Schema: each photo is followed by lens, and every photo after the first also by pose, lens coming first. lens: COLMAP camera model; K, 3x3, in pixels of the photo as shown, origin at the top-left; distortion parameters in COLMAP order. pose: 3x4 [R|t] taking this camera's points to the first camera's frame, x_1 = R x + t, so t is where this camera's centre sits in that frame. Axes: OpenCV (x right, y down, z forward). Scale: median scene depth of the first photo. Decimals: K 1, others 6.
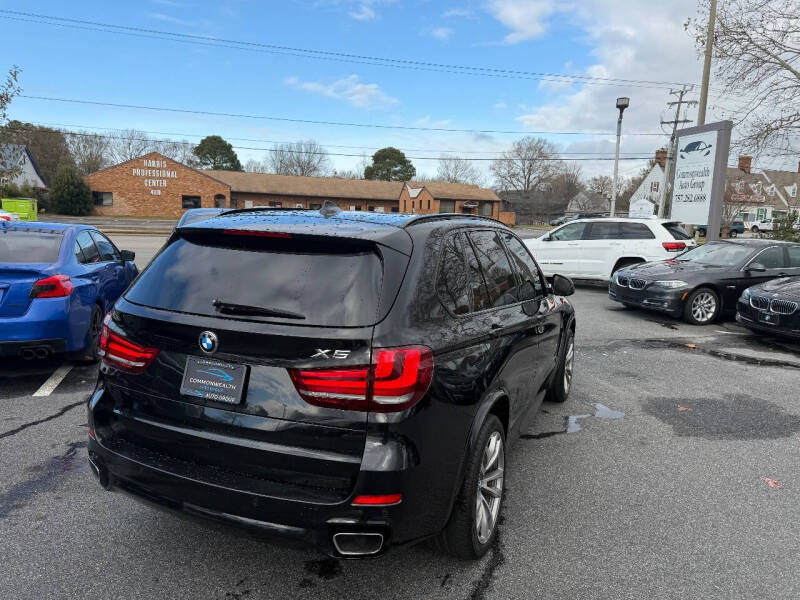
lens RADIAL K [[579.8, 0, 388.5], [0, 579.8, 296.5], [0, 0, 1]] dist [0.067915, -0.083450]
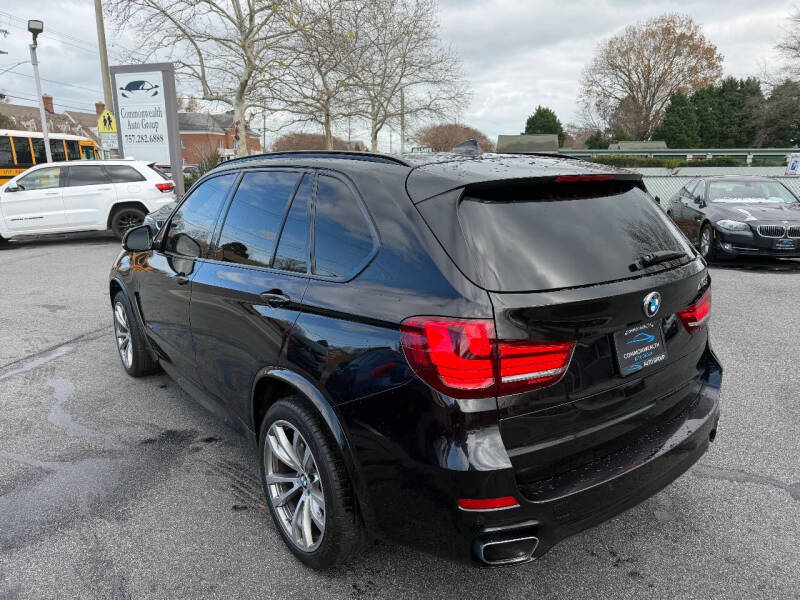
lens RADIAL K [[579.8, 0, 387.3], [0, 579.8, 299.8], [0, 0, 1]] dist [0.067915, -0.083450]
pose [[0.470566, -0.233982, 0.850776, -0.210323], [0.146341, 0.971542, 0.186254, -0.025621], [-0.870145, 0.036859, 0.491415, 0.153253]]
